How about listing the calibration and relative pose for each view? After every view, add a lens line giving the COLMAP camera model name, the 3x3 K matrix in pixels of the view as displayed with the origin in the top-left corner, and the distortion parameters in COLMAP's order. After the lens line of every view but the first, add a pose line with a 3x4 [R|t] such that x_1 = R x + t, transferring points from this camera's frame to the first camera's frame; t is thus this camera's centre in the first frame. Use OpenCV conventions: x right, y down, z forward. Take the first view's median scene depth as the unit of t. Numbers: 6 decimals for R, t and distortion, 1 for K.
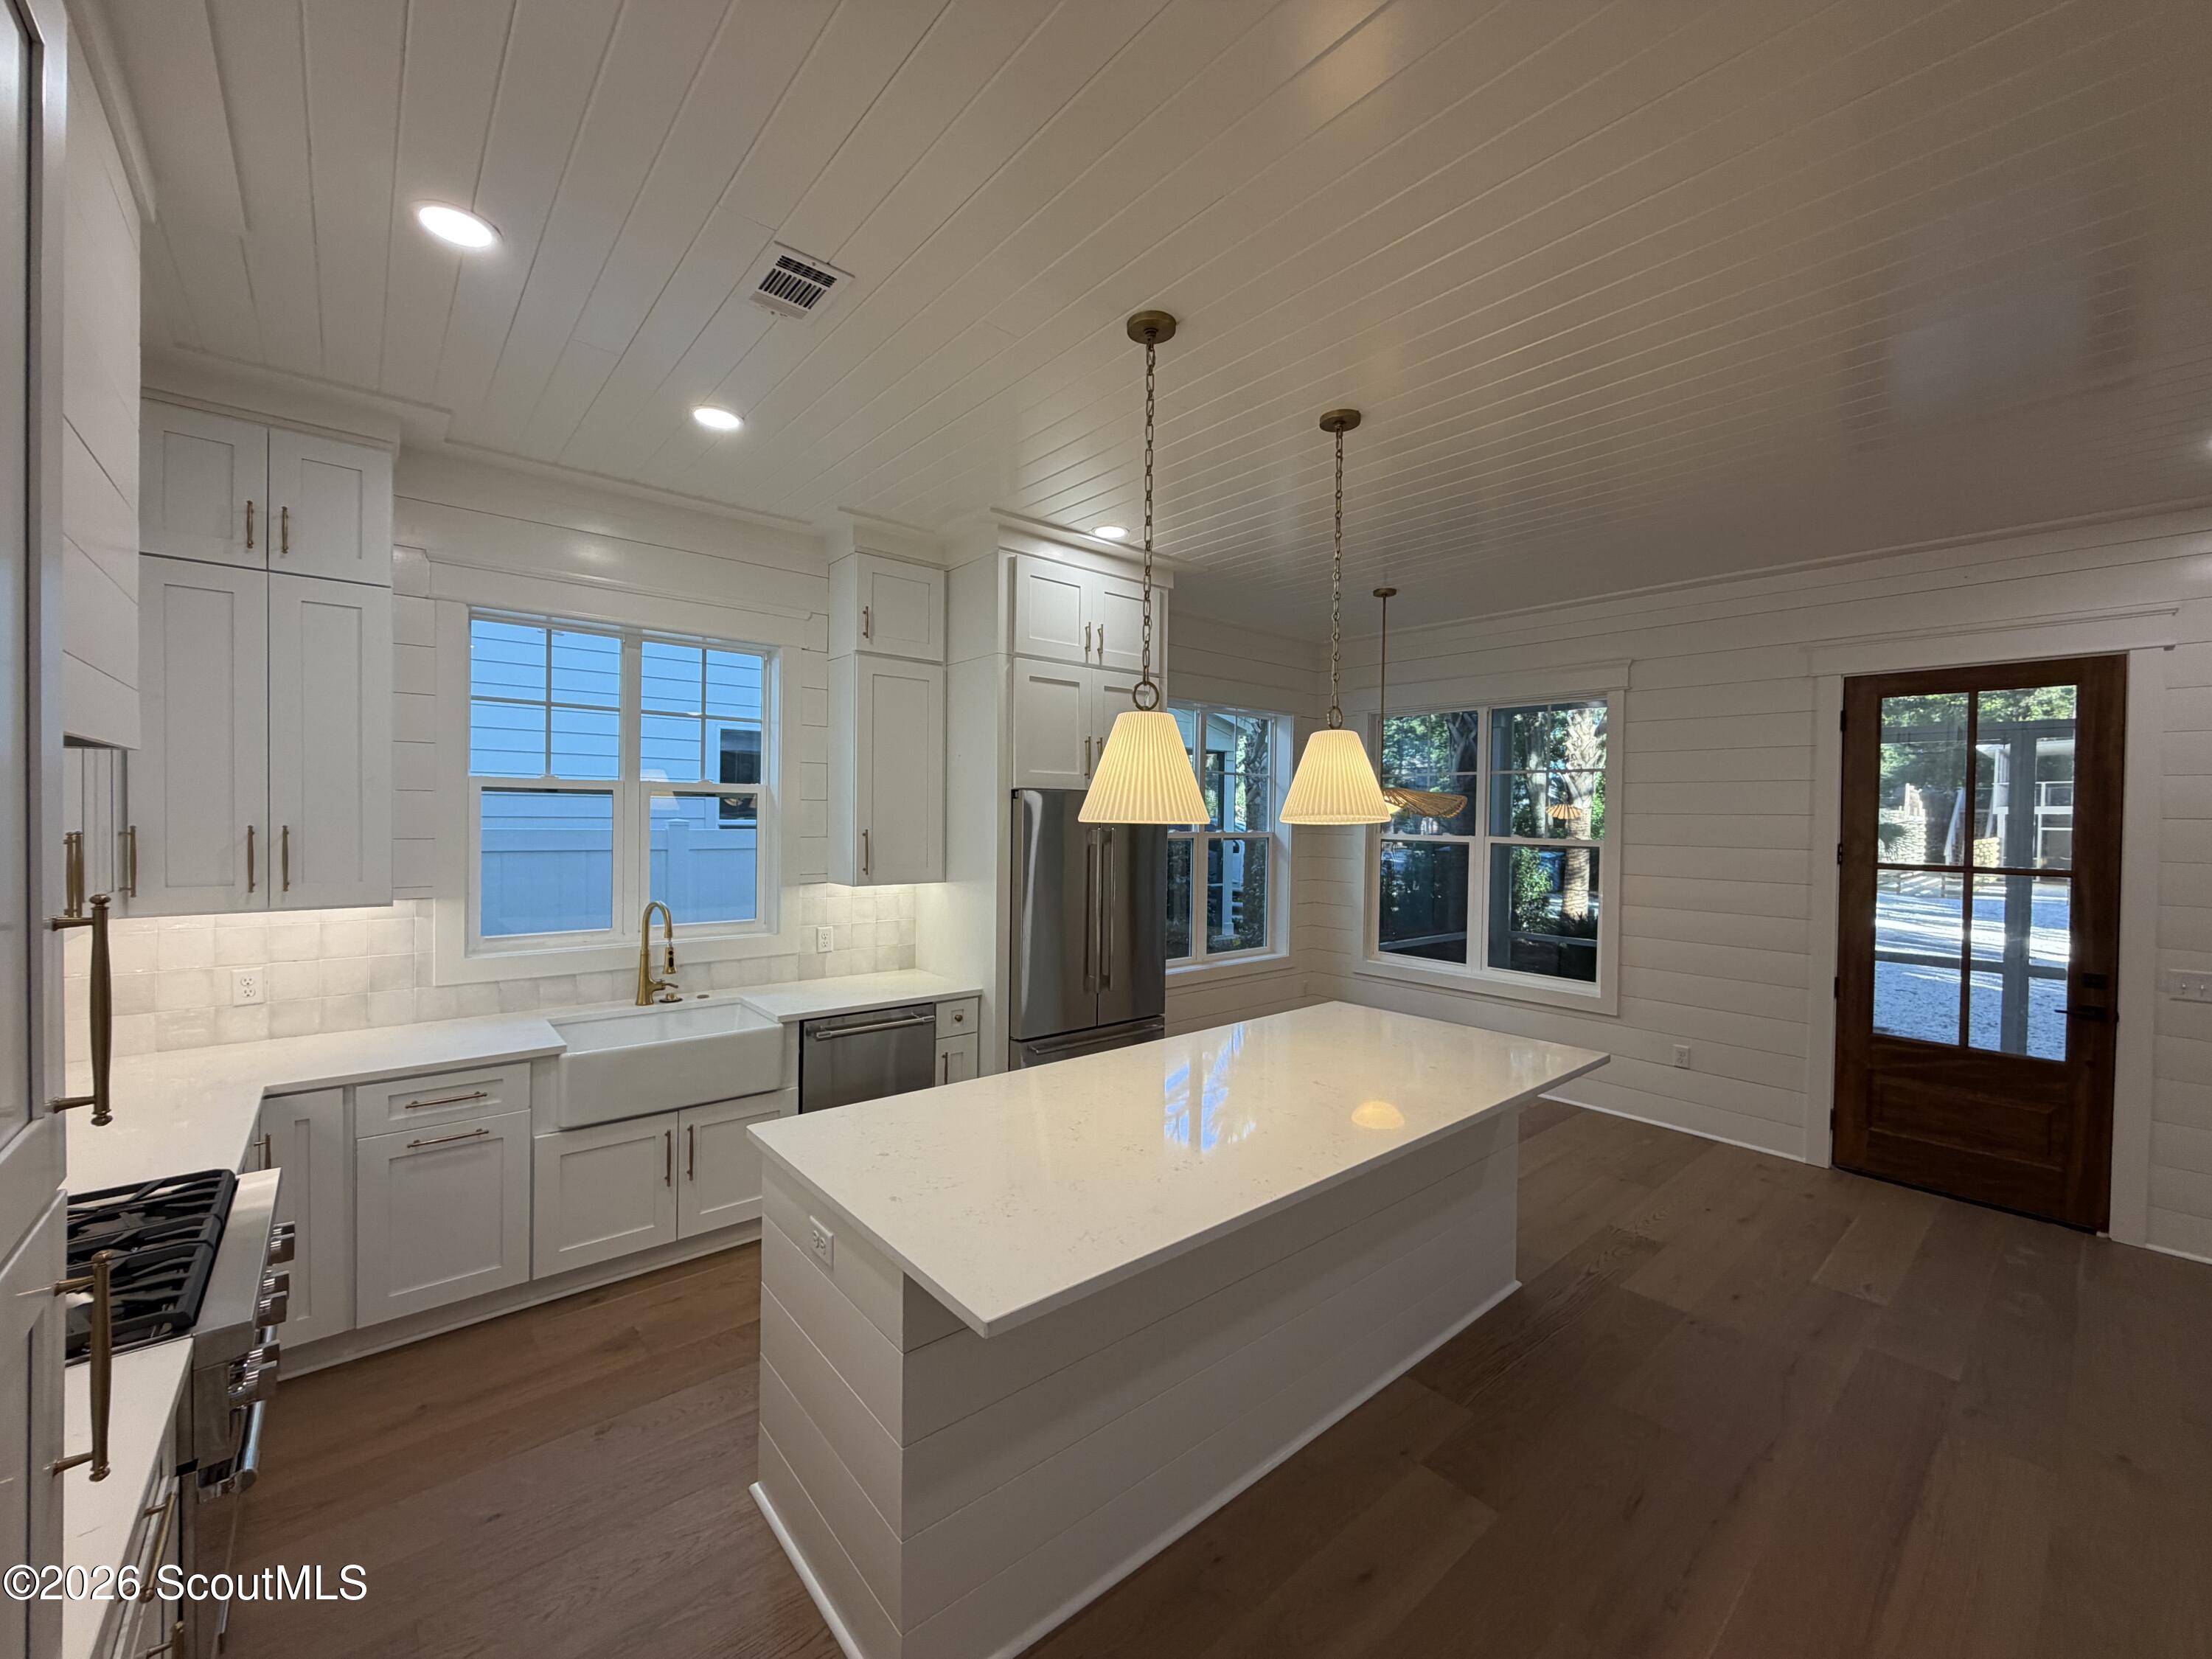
lens RADIAL K [[882.7, 0, 1102.2], [0, 882.7, 824.3], [0, 0, 1]] dist [-0.001125, 0.000512]
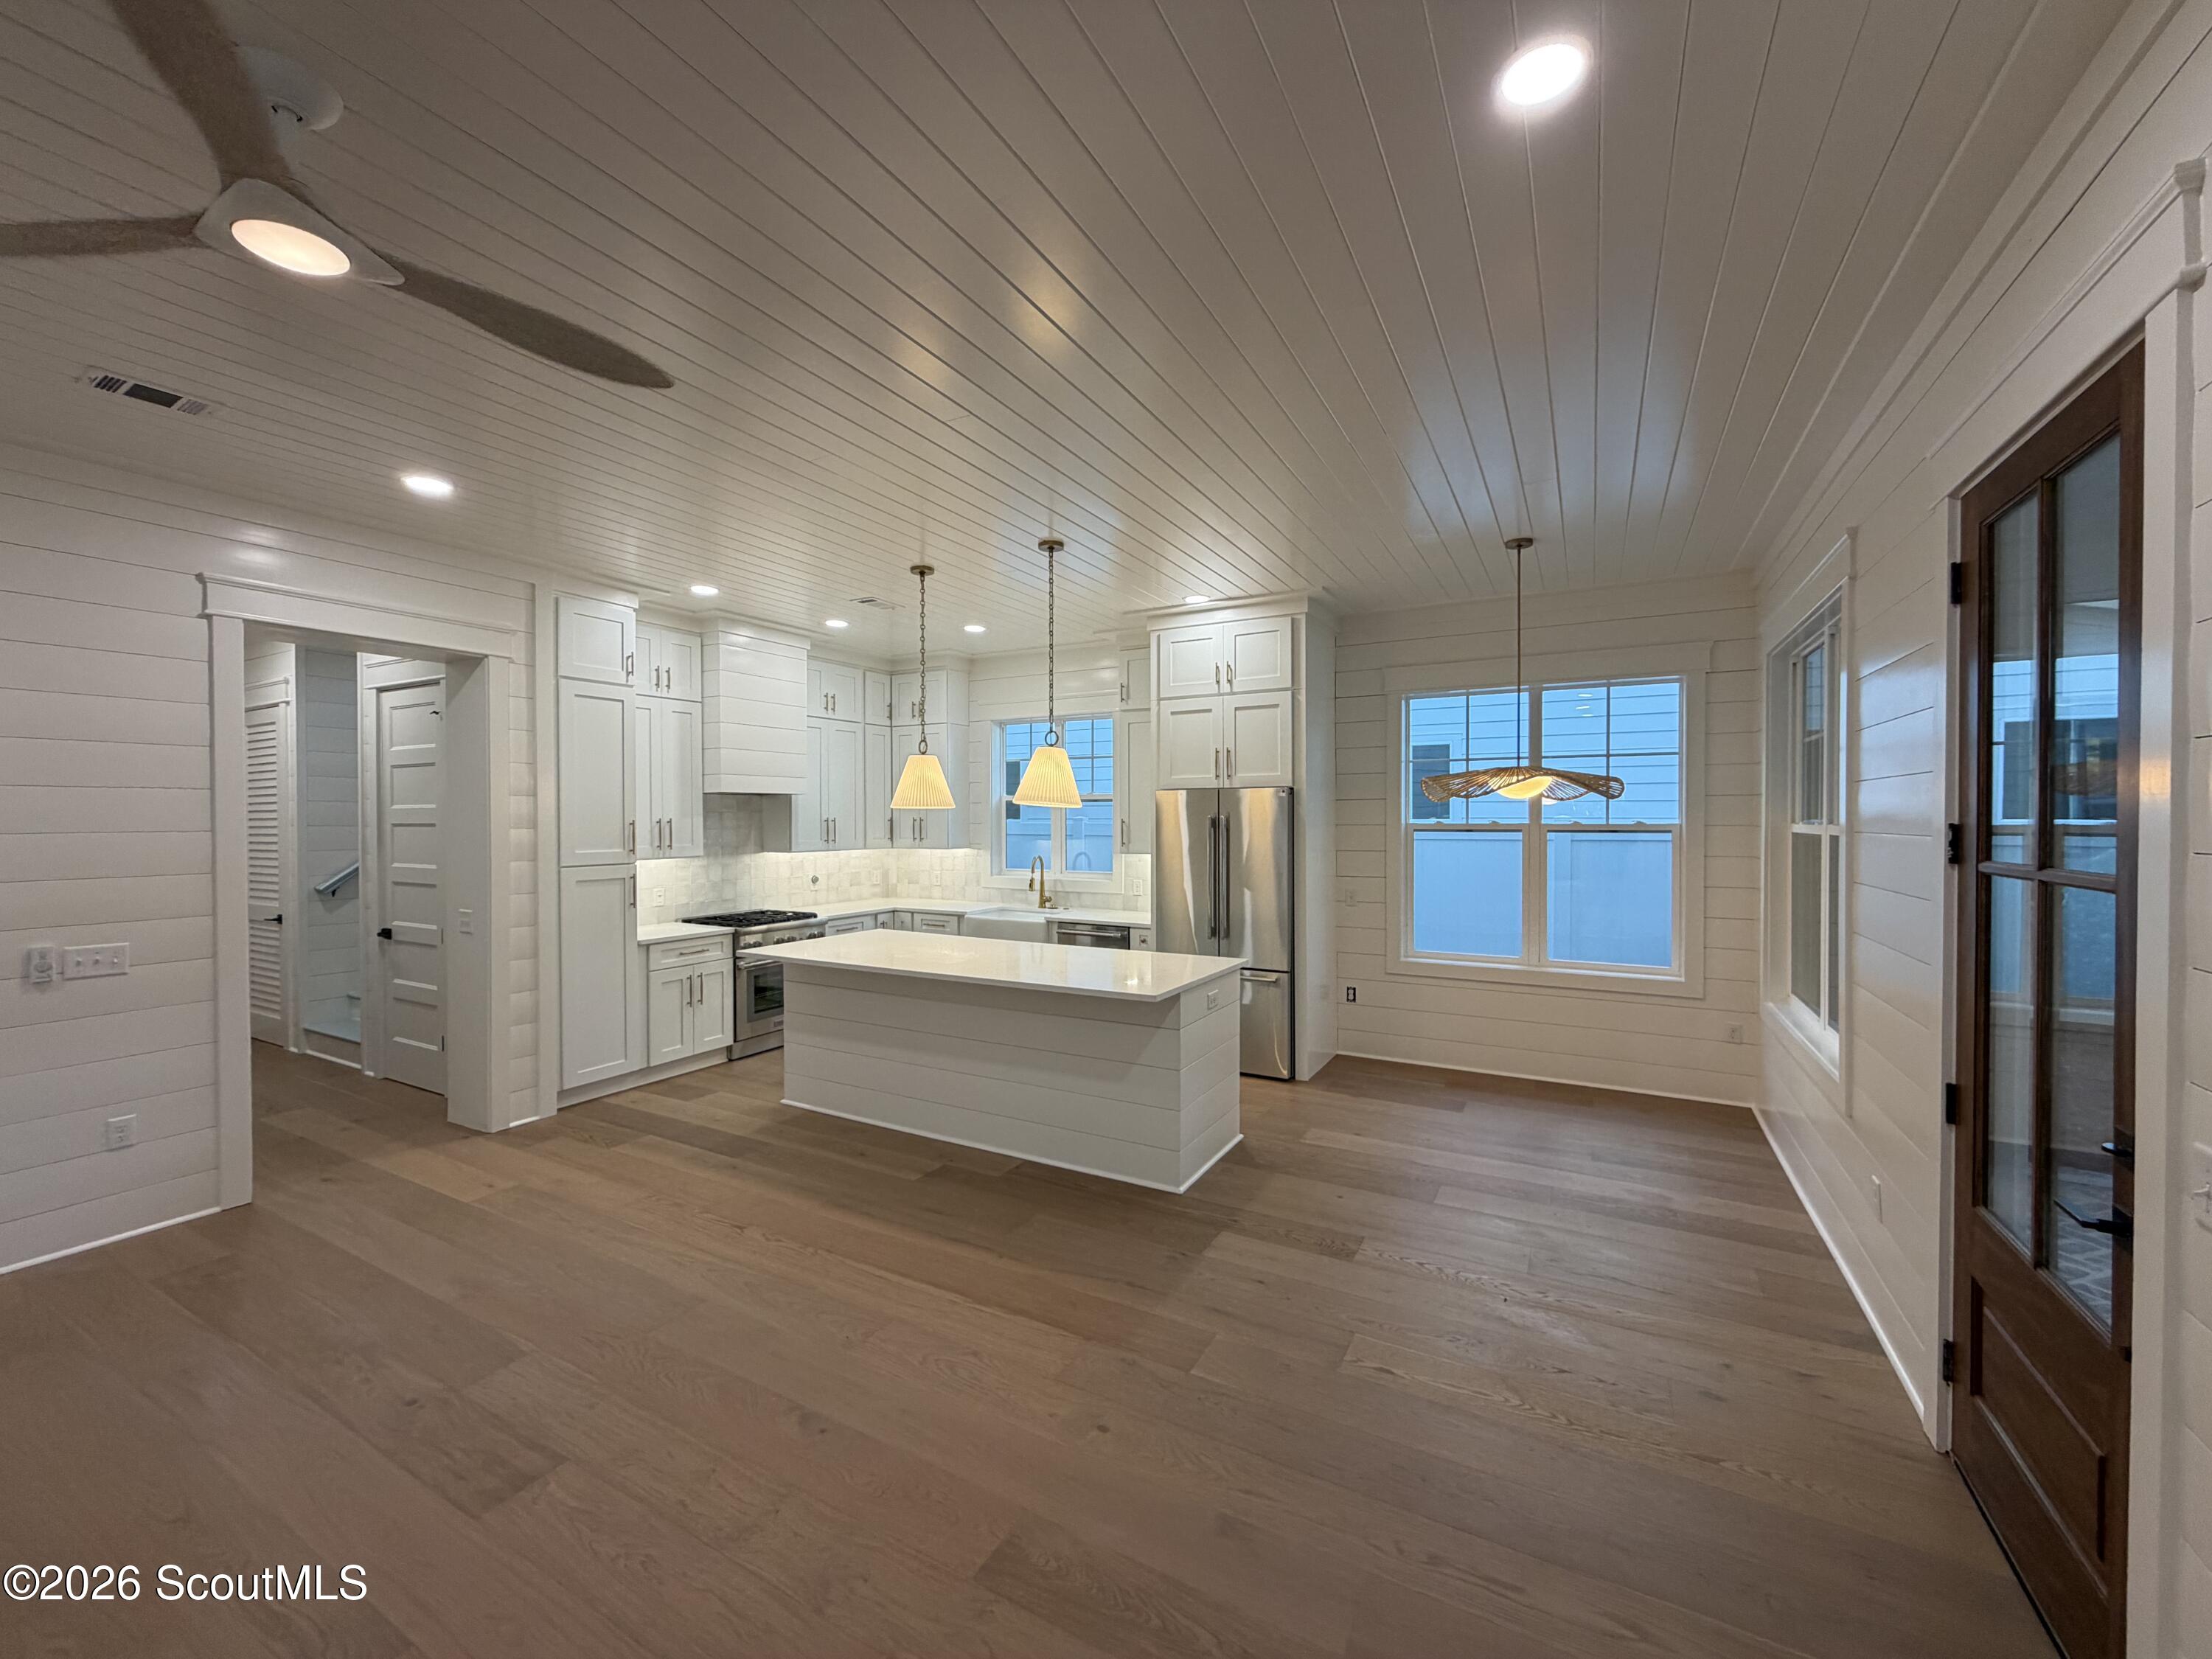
lens RADIAL K [[890.6, 0, 1106.0], [0, 890.6, 829.5], [0, 0, 1]] dist [-0.000853, 0.000032]
pose [[0.352124, -0.001081, -0.935953, 1.174576], [-0.005080, 0.999982, -0.003066, 0.028887], [0.935939, 0.005835, 0.352113, 0.363718]]
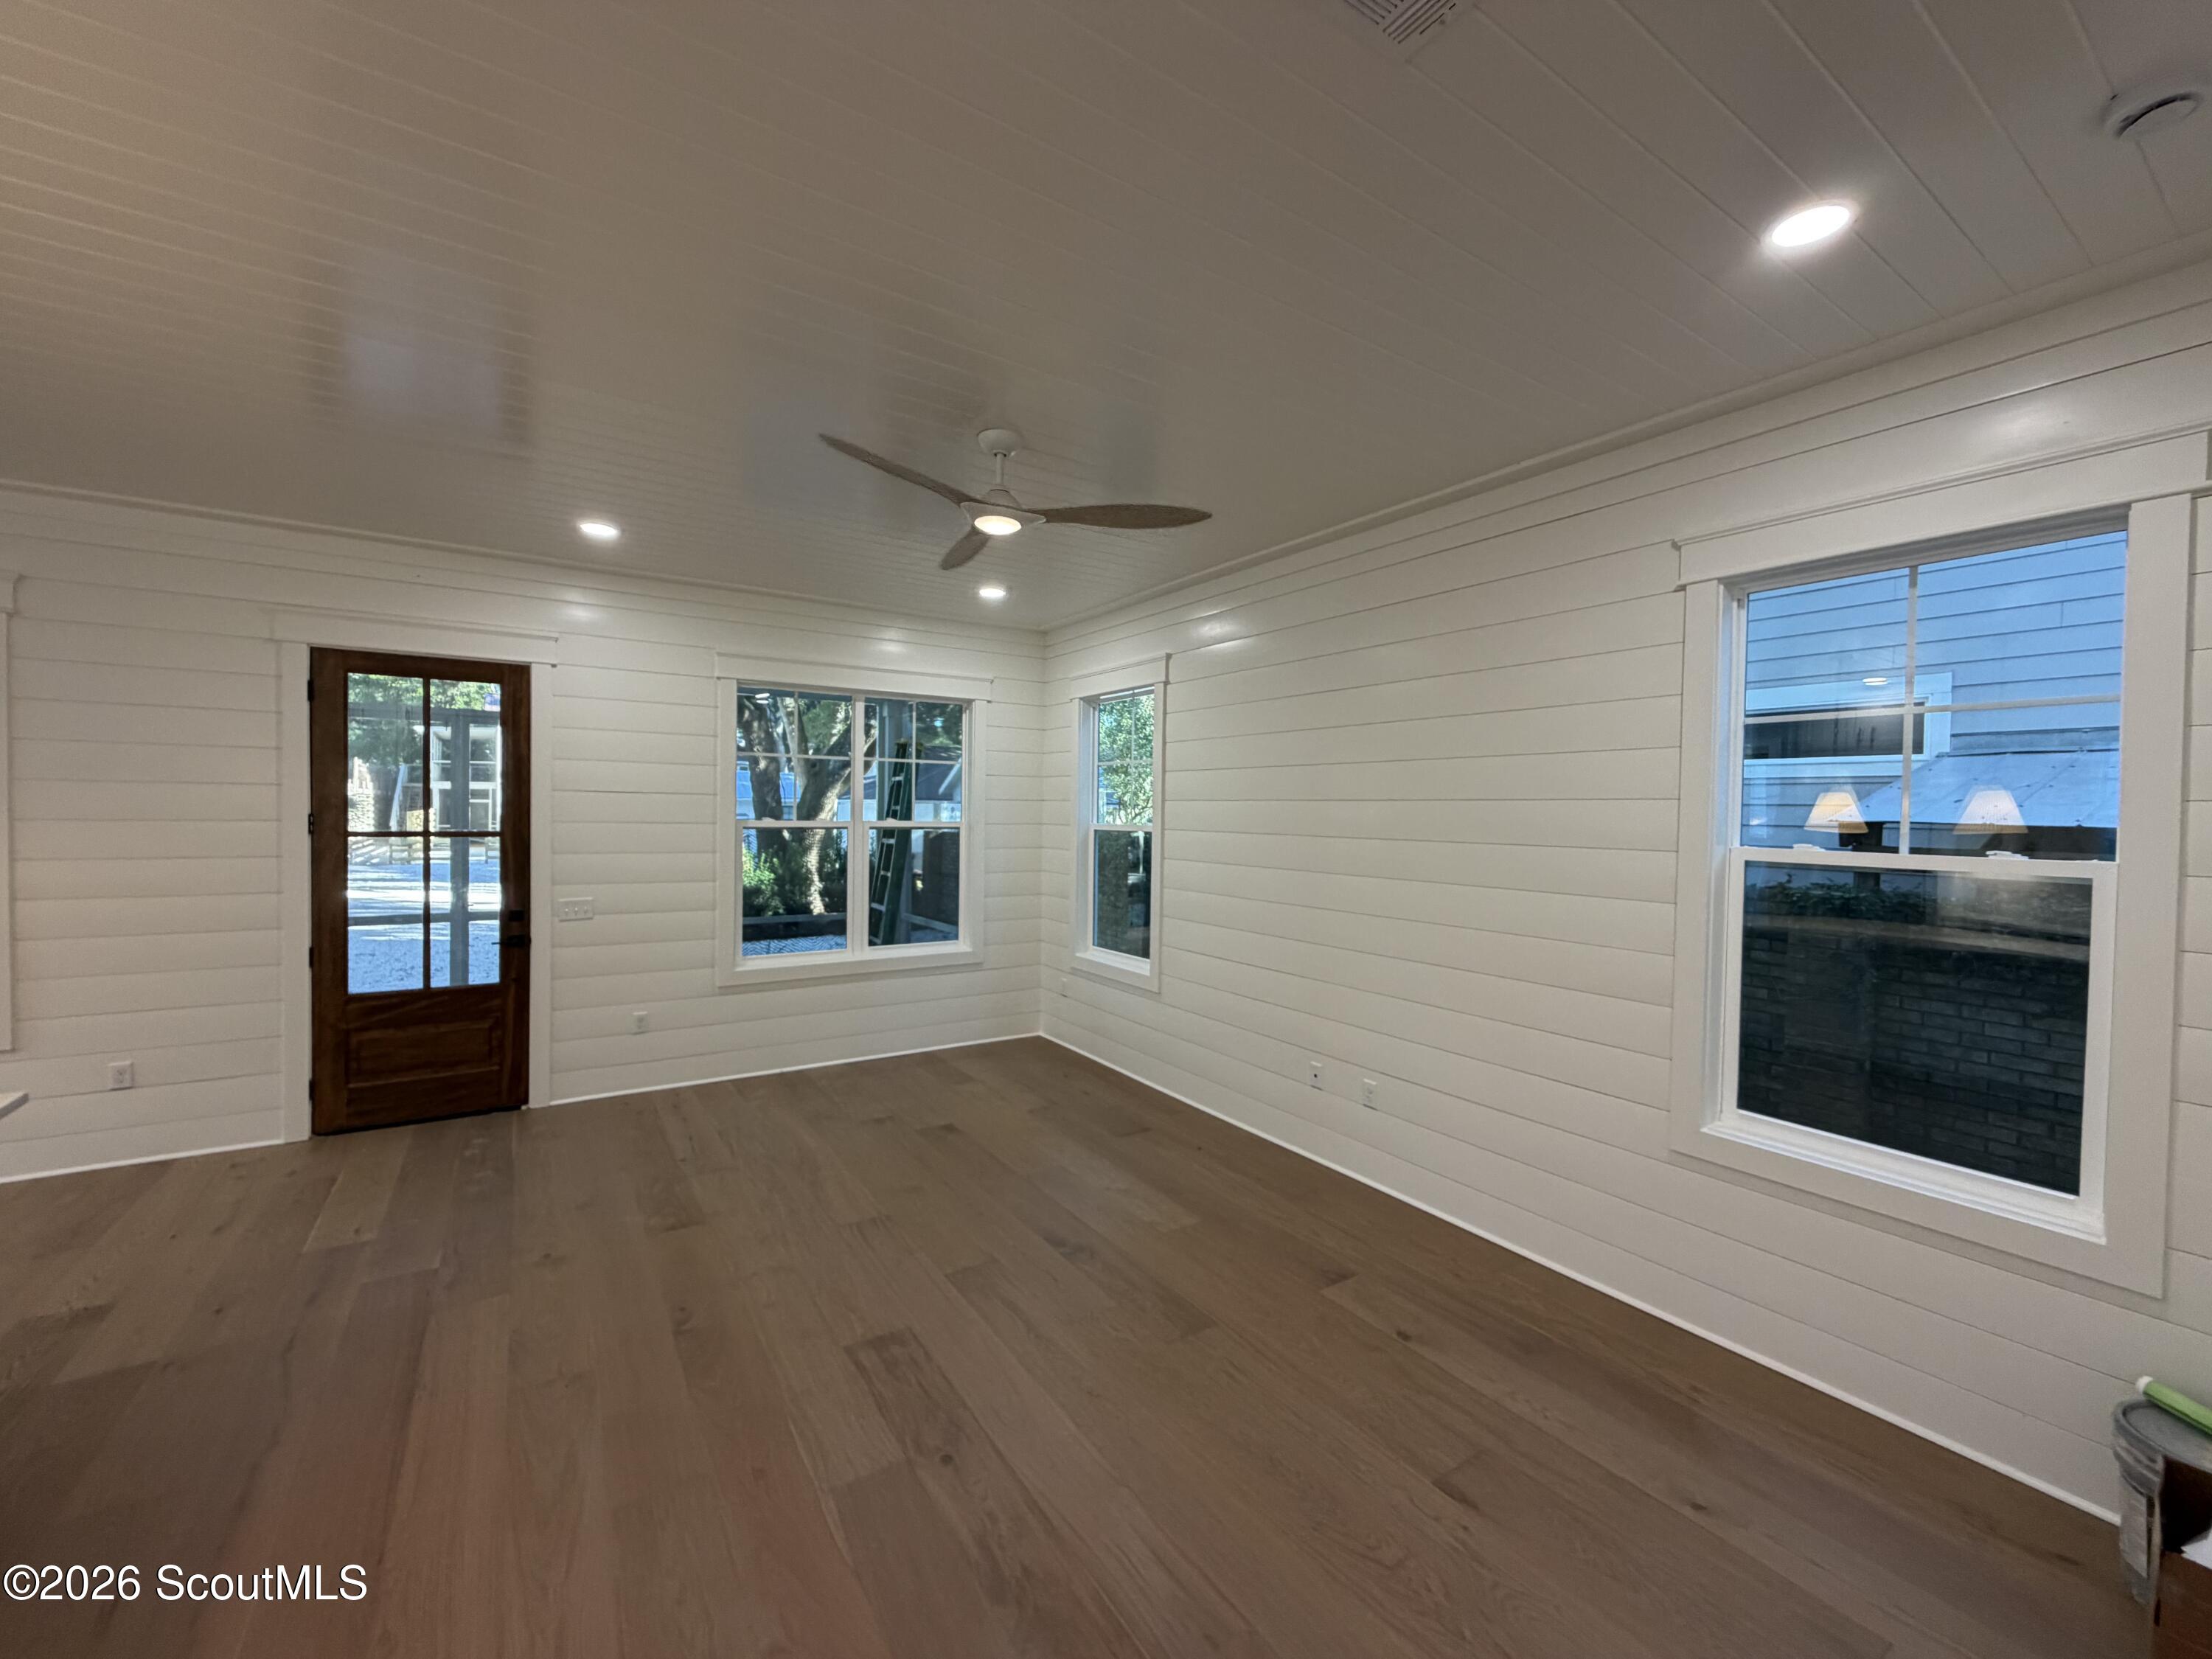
lens RADIAL K [[882.7, 0, 1102.2], [0, 882.7, 824.3], [0, 0, 1]] dist [-0.001125, 0.000512]
pose [[0.126899, -0.029946, 0.991464, -0.041189], [-0.000354, 0.999543, 0.030236, 0.003285], [-0.991916, -0.004188, 0.126830, -0.015321]]
